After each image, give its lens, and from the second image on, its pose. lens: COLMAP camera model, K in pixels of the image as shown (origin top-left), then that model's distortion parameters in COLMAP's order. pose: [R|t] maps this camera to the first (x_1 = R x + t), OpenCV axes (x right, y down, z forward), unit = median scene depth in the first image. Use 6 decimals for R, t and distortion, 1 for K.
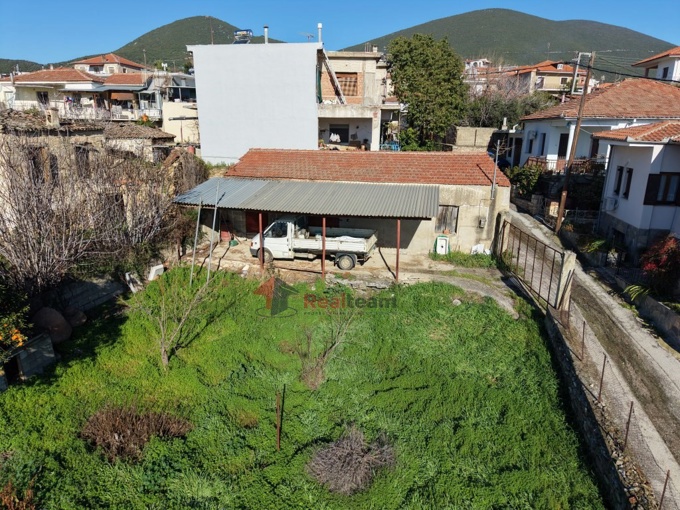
lens RADIAL K [[455.8, 0, 339.4], [0, 455.8, 252.4], [0, 0, 1]] dist [0.026973, -0.028446]
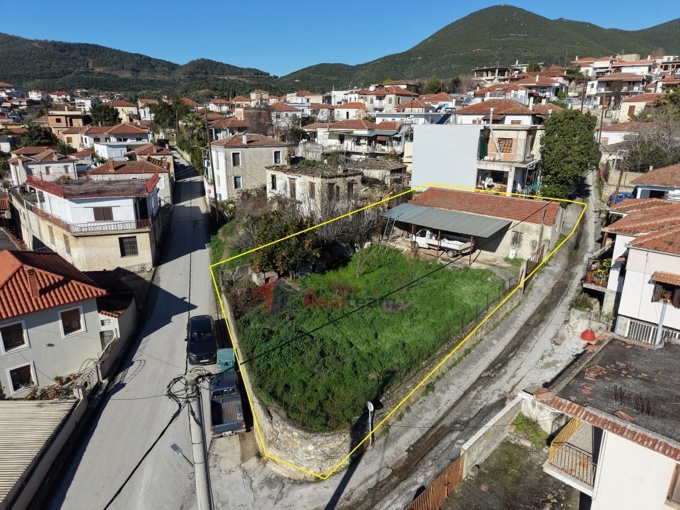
lens RADIAL K [[455.8, 0, 338.7], [0, 455.8, 252.8], [0, 0, 1]] dist [0.026973, -0.028446]
pose [[0.840902, 0.150807, -0.519751, 0.567140], [-0.139485, 0.988338, 0.061097, -0.032272], [0.522903, 0.021121, 0.852130, -0.862924]]
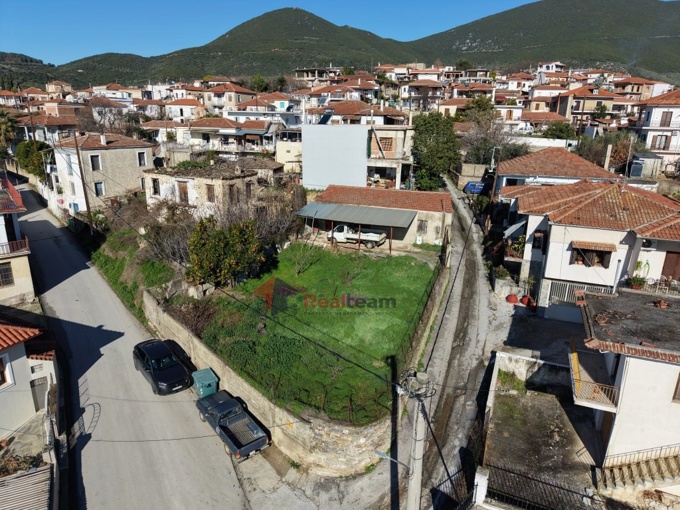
lens RADIAL K [[455.8, 0, 339.1], [0, 455.8, 254.3], [0, 0, 1]] dist [0.026973, -0.028446]
pose [[0.986226, 0.055599, -0.155779, 0.185877], [-0.051280, 0.998184, 0.031612, 0.003374], [0.157254, -0.023189, 0.987286, -1.036536]]
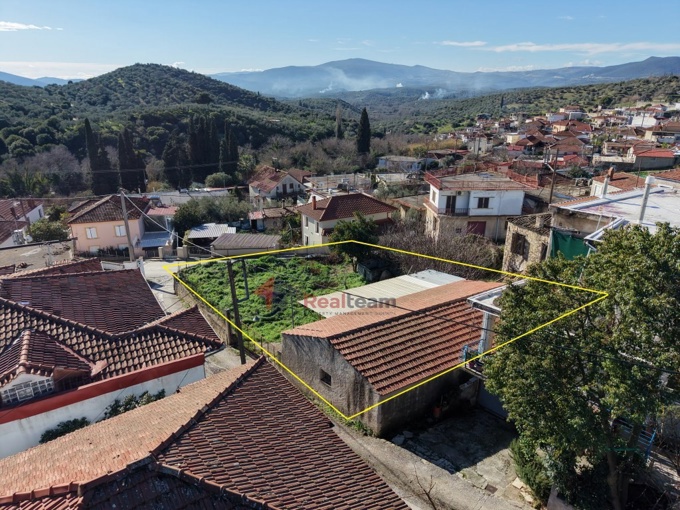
lens RADIAL K [[455.8, 0, 338.9], [0, 455.8, 255.3], [0, 0, 1]] dist [0.026973, -0.028446]
pose [[-0.737978, 0.220958, -0.637625, 0.899104], [-0.185129, 0.842334, 0.506162, -0.873698], [0.648934, 0.491580, -0.580719, 1.550599]]
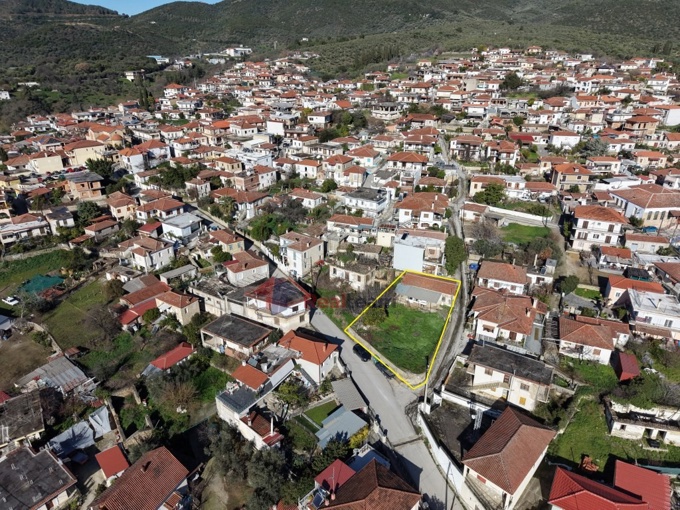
lens RADIAL K [[455.8, 0, 339.5], [0, 455.8, 255.6], [0, 0, 1]] dist [0.026973, -0.028446]
pose [[0.960172, 0.109066, -0.257242, 0.365455], [-0.065226, 0.982725, 0.173196, -1.340558], [0.271688, -0.149519, 0.950699, -4.079315]]
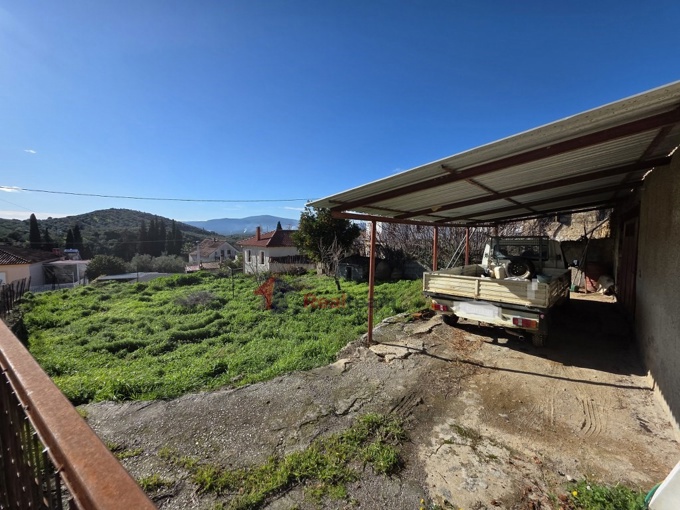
lens RADIAL K [[271.0, 0, 340.4], [0, 271.0, 250.6], [0, 0, 1]] dist [0.005403, -0.000987]
pose [[-0.502705, 0.043256, -0.863375, 0.334578], [-0.241340, 0.952013, 0.188218, -0.071531], [0.830086, 0.302985, -0.468142, 0.893021]]
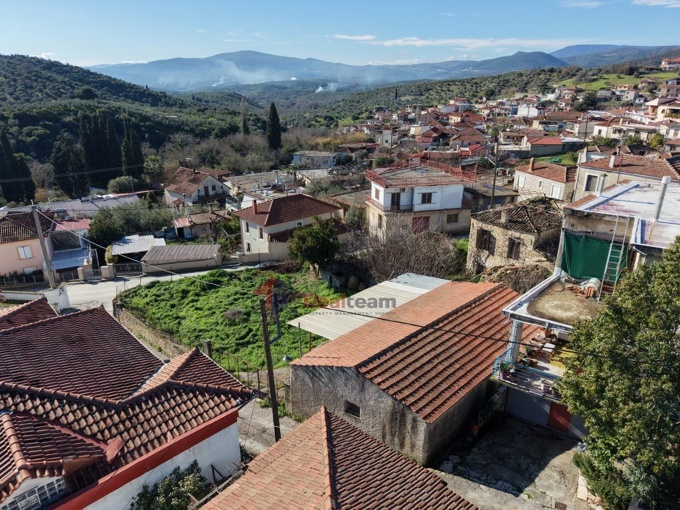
lens RADIAL K [[455.8, 0, 338.8], [0, 455.8, 255.4], [0, 0, 1]] dist [0.026973, -0.028446]
pose [[-0.576316, 0.282884, -0.766705, 0.973231], [-0.216973, 0.851543, 0.477280, -0.829694], [0.787897, 0.441419, -0.429380, 1.318527]]
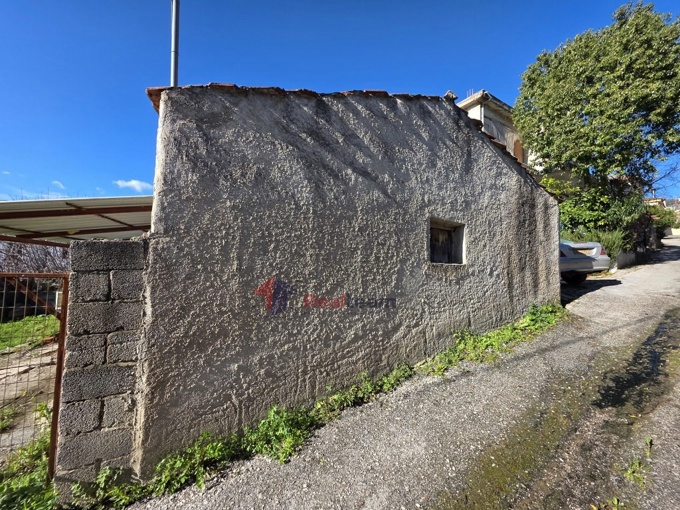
lens RADIAL K [[271.0, 0, 340.8], [0, 271.0, 253.1], [0, 0, 1]] dist [0.005403, -0.000987]
pose [[0.509039, -0.042266, -0.859705, 0.457857], [-0.242559, 0.951271, -0.190389, -0.075600], [0.825860, 0.305445, 0.473982, 0.940442]]
